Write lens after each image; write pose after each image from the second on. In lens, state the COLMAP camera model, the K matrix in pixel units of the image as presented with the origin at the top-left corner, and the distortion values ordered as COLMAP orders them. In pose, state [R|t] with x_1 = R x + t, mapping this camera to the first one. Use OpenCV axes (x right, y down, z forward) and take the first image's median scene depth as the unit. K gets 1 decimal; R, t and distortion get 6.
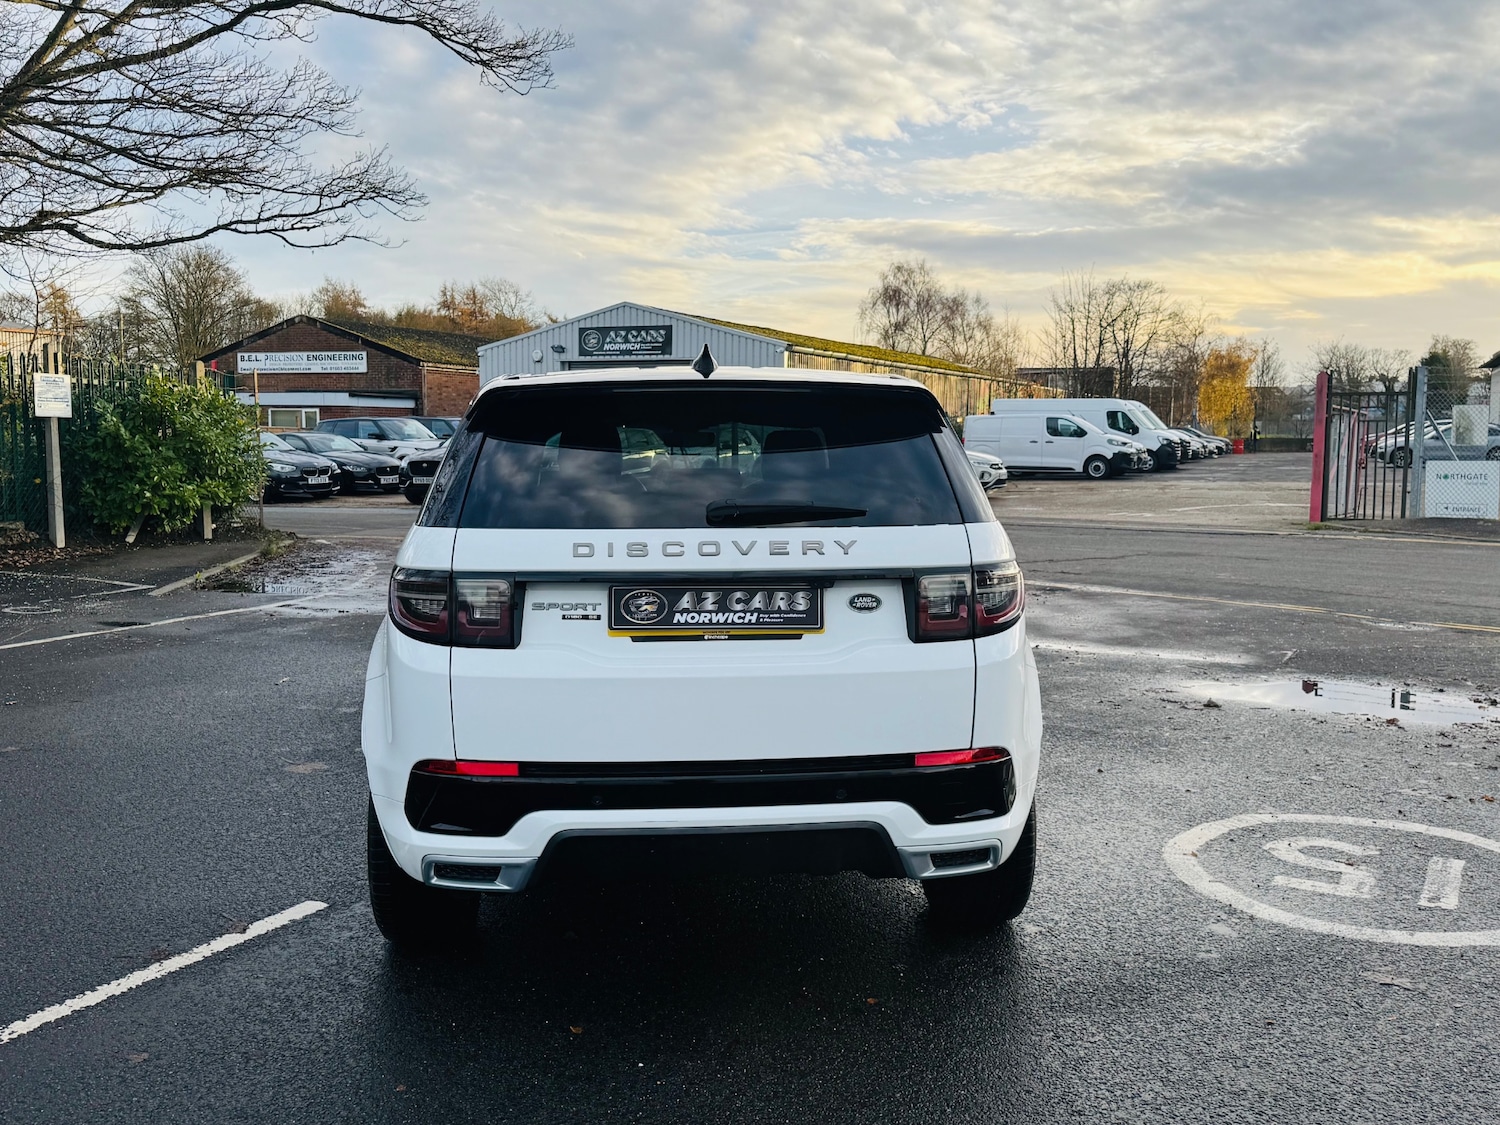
lens RADIAL K [[1369.8, 0, 758.5], [0, 1369.8, 568.5], [0, 0, 1]] dist [0.077849, 0.000000]
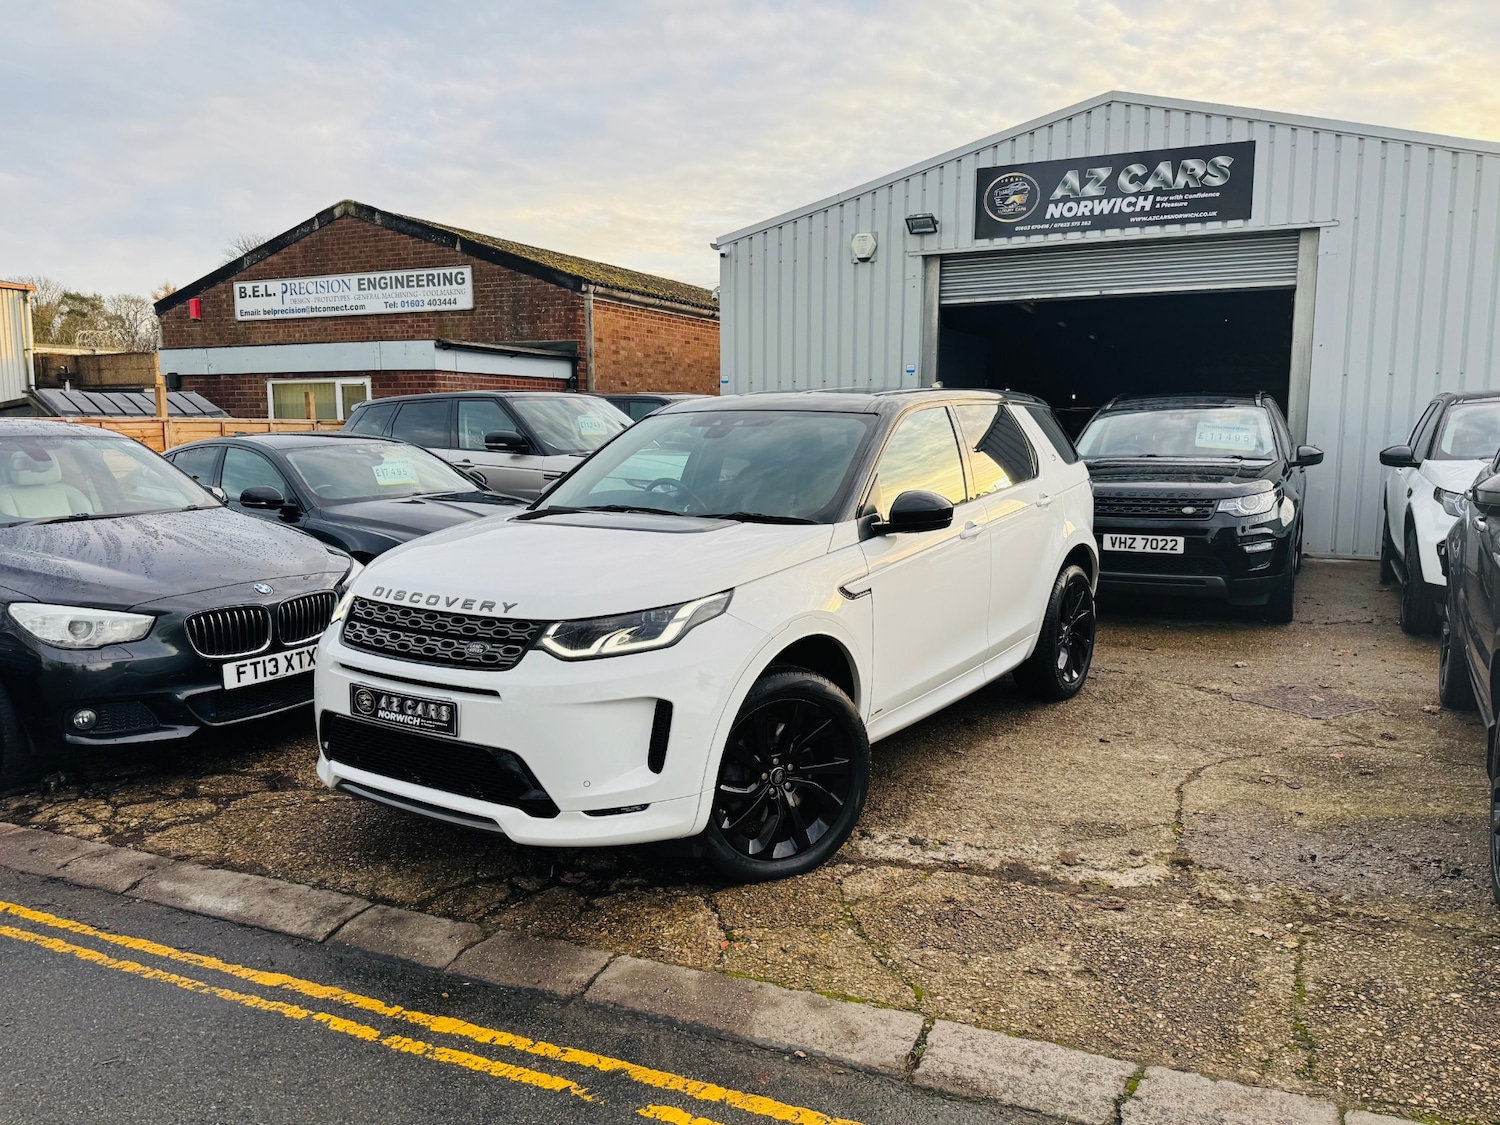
lens RADIAL K [[1123.9, 0, 749.5], [0, 1123.9, 570.8], [0, 0, 1]] dist [0.050191, -0.063393]
pose [[0.999493, -0.006489, -0.031166, -0.244611], [0.007551, 0.999390, 0.034083, -0.086032], [0.030926, -0.034301, 0.998933, 0.844761]]
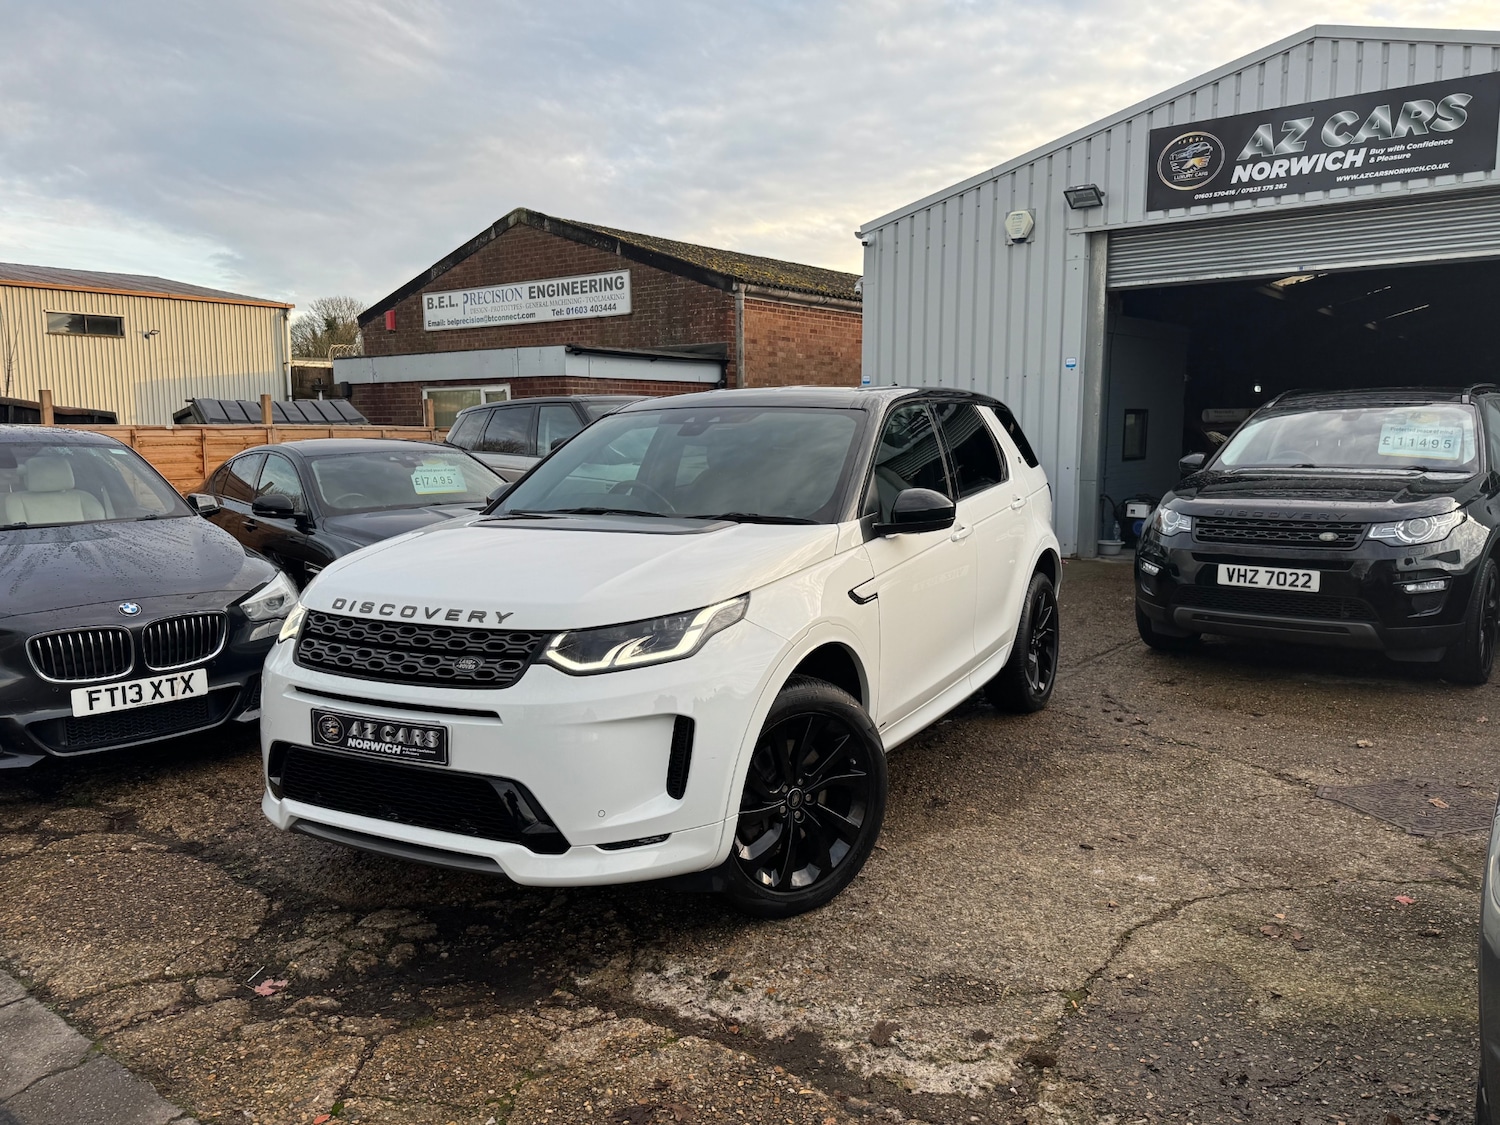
lens RADIAL K [[1141.2, 0, 737.4], [0, 1141.2, 569.9], [0, 0, 1]] dist [0.031825, -0.041466]
pose [[0.963981, 0.017940, -0.265366, -0.197193], [-0.011177, 0.999574, 0.026974, -0.088796], [0.265737, -0.023037, 0.963770, 0.883734]]
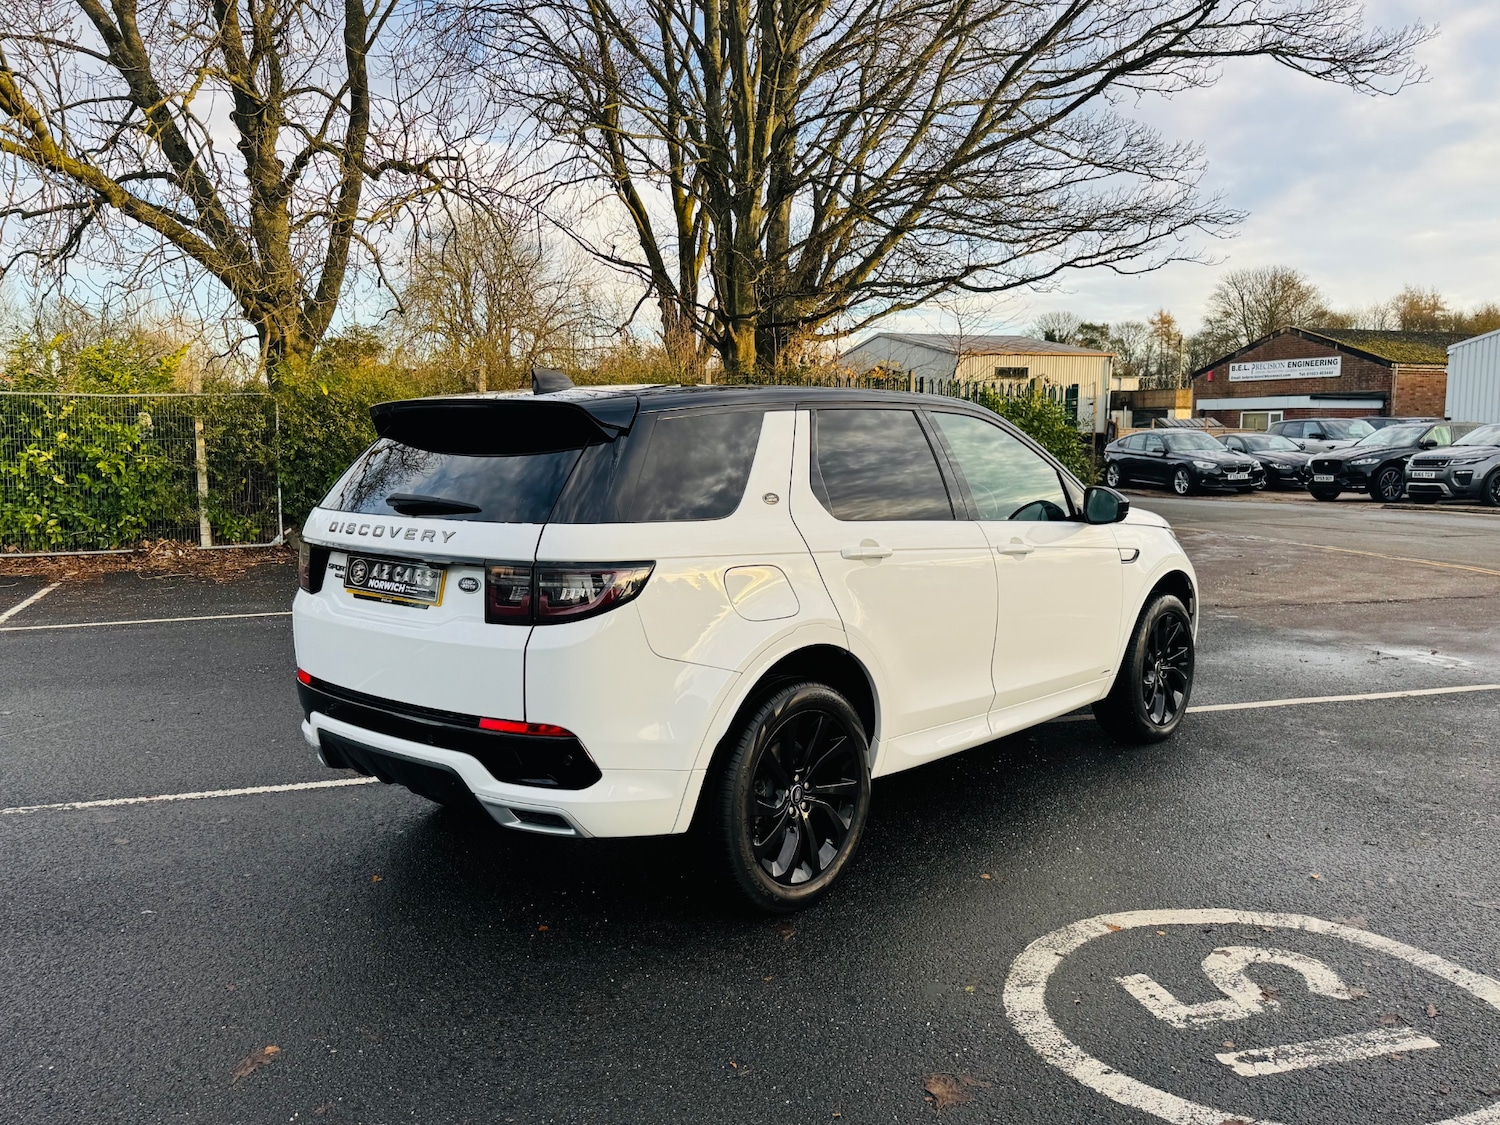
lens RADIAL K [[1204.3, 0, 755.6], [0, 1204.3, 566.2], [0, 0, 1]] dist [0.008225, -0.010597]
pose [[0.693845, 0.075426, -0.716163, 0.113446], [-0.066577, 0.996959, 0.040498, -0.005690], [0.717040, 0.019581, 0.696757, 0.051095]]
